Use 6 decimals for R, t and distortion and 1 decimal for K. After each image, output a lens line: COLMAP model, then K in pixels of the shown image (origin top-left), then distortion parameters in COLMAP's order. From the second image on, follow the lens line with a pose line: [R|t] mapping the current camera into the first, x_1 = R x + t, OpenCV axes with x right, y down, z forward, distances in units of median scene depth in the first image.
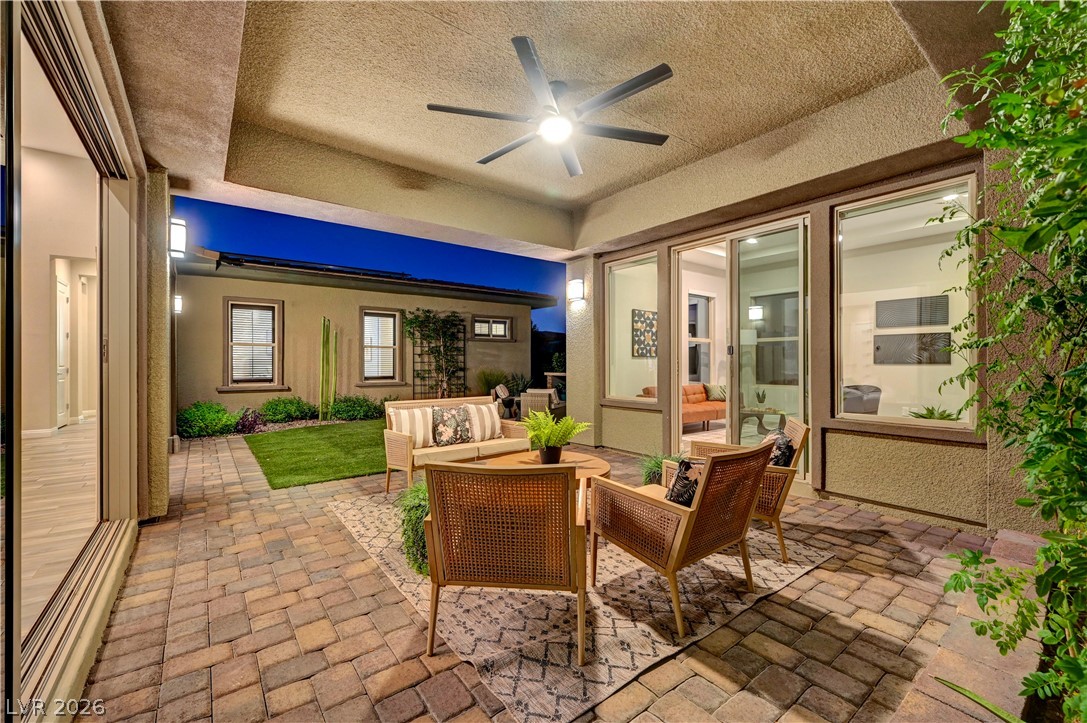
lens RADIAL K [[448.9, 0, 545.8], [0, 448.9, 361.7], [0, 0, 1]] dist [0.003116, 0.000198]
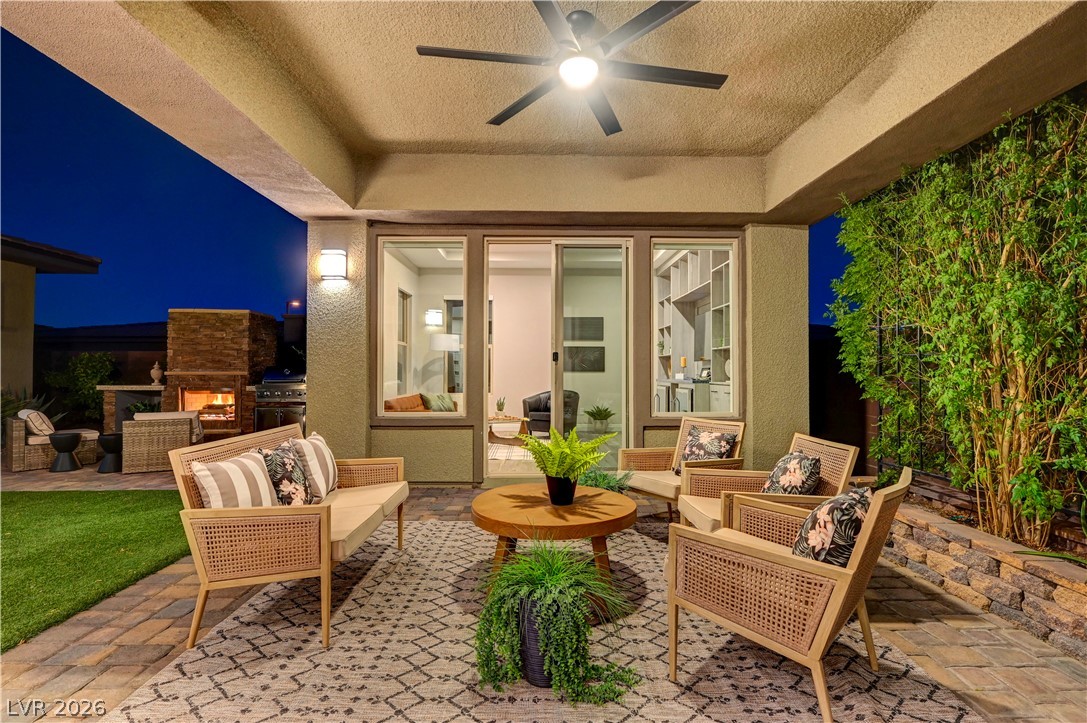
lens RADIAL K [[514.0, 0, 545.1], [0, 514.0, 362.2], [0, 0, 1]] dist [0.000584, 0.000140]
pose [[0.600445, 0.017138, 0.799482, -0.360882], [-0.004874, 0.999830, -0.017772, 0.004668], [-0.799651, 0.006774, 0.600427, 0.252296]]
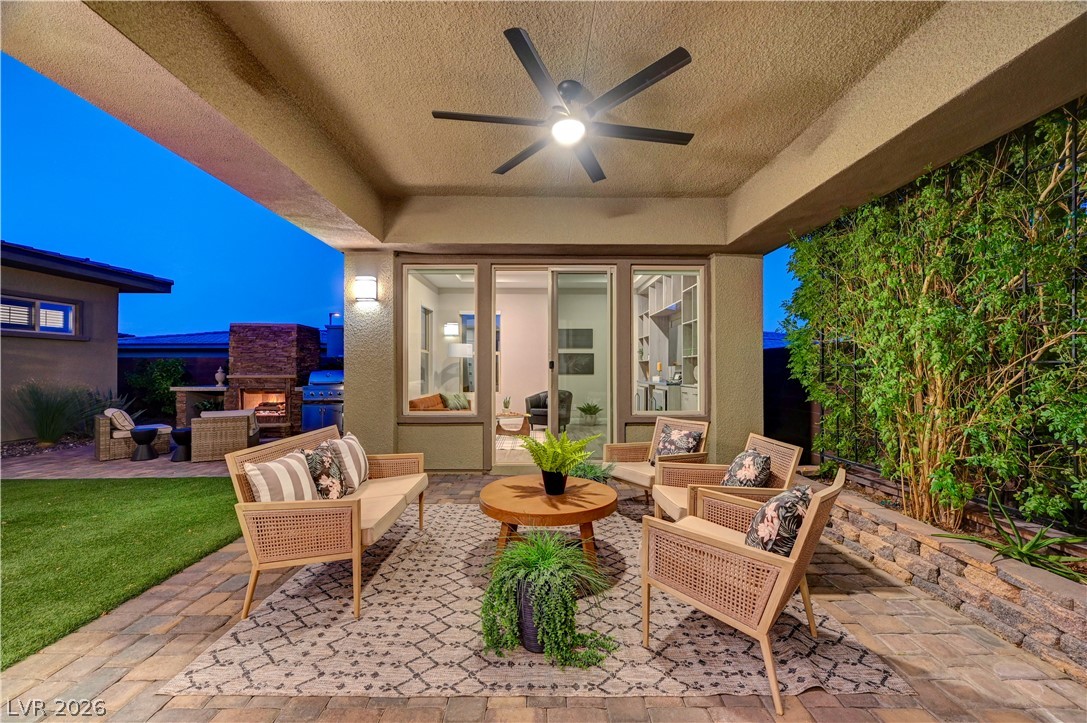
lens RADIAL K [[428.4, 0, 545.2], [0, 428.4, 365.3], [0, 0, 1]] dist [0.000512, 0.000197]
pose [[0.601184, 0.010472, 0.799042, -0.356980], [-0.003013, 0.999937, -0.010839, -0.009064], [-0.799105, 0.004109, 0.601177, 0.249070]]
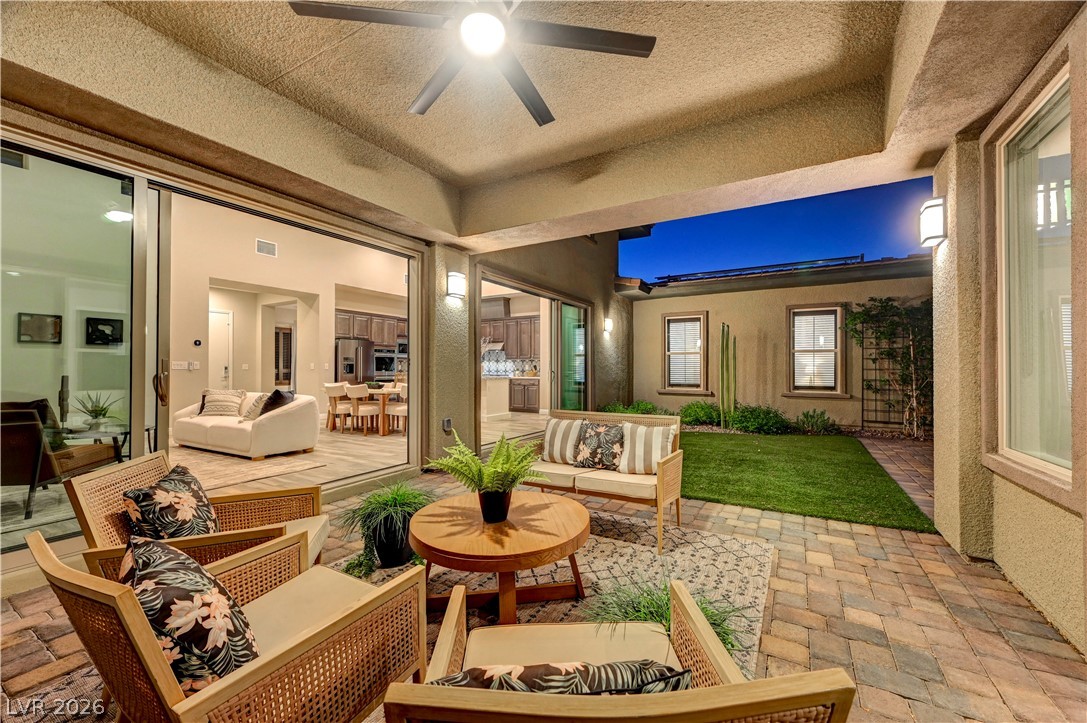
lens RADIAL K [[428.4, 0, 545.2], [0, 428.4, 365.3], [0, 0, 1]] dist [0.000512, 0.000197]
pose [[0.372151, -0.007102, -0.928145, 0.332598], [-0.000430, 0.999969, -0.007824, 0.000483], [0.928172, 0.003311, 0.372136, 0.419705]]
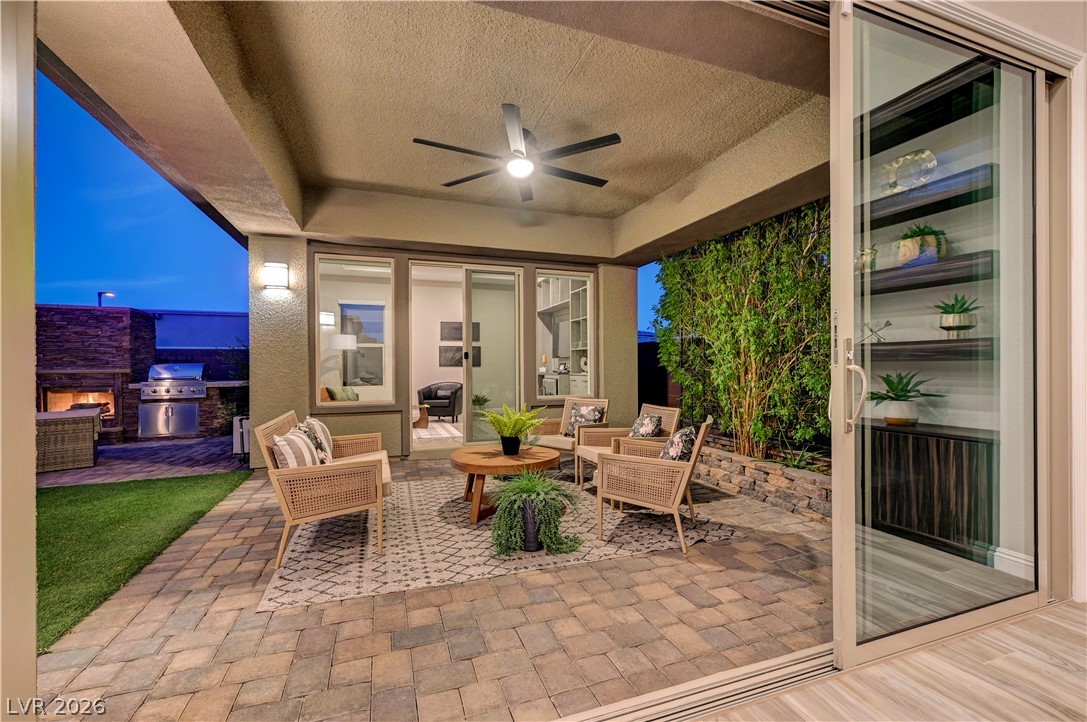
lens RADIAL K [[457.3, 0, 545.0], [0, 457.3, 365.1], [0, 0, 1]] dist [0.001316, 0.000160]
pose [[0.307525, 0.001215, 0.951539, -0.549301], [0.002667, 0.999994, -0.002139, 0.003635], [-0.951536, 0.003196, 0.307520, 0.282418]]
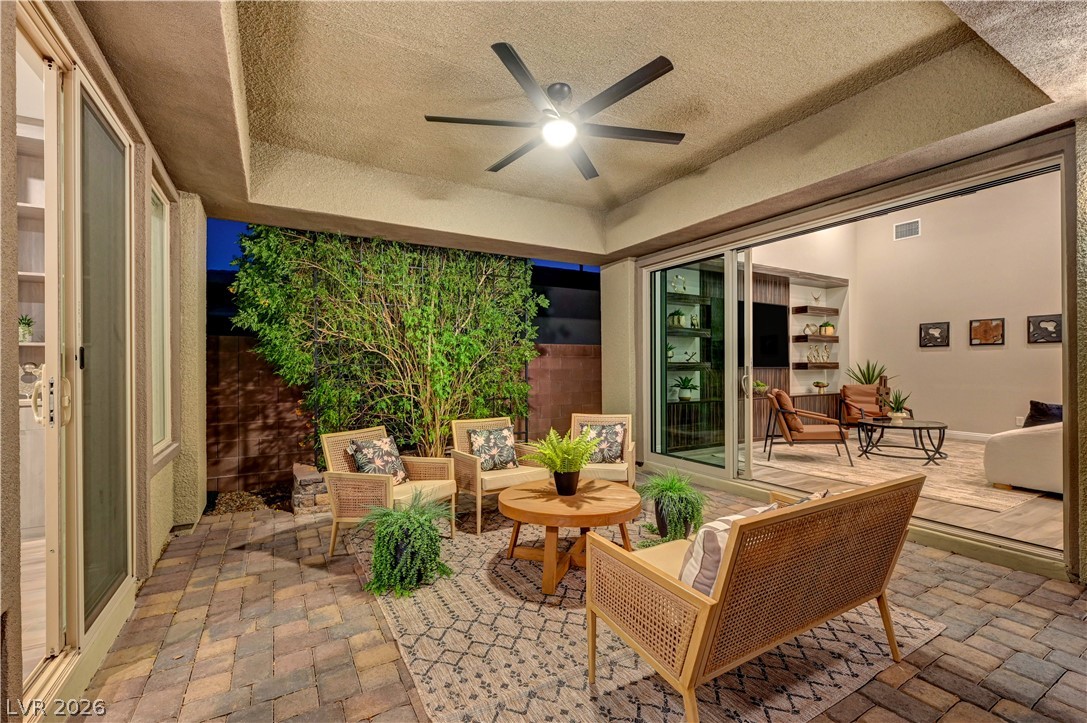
lens RADIAL K [[469.3, 0, 545.1], [0, 469.3, 362.2], [0, 0, 1]] dist [-0.001082, -0.000020]
pose [[-0.991166, 0.008672, 0.132341, -0.037661], [0.007353, 0.999918, -0.010453, -0.010488], [-0.132421, -0.009387, -0.991149, 0.986122]]
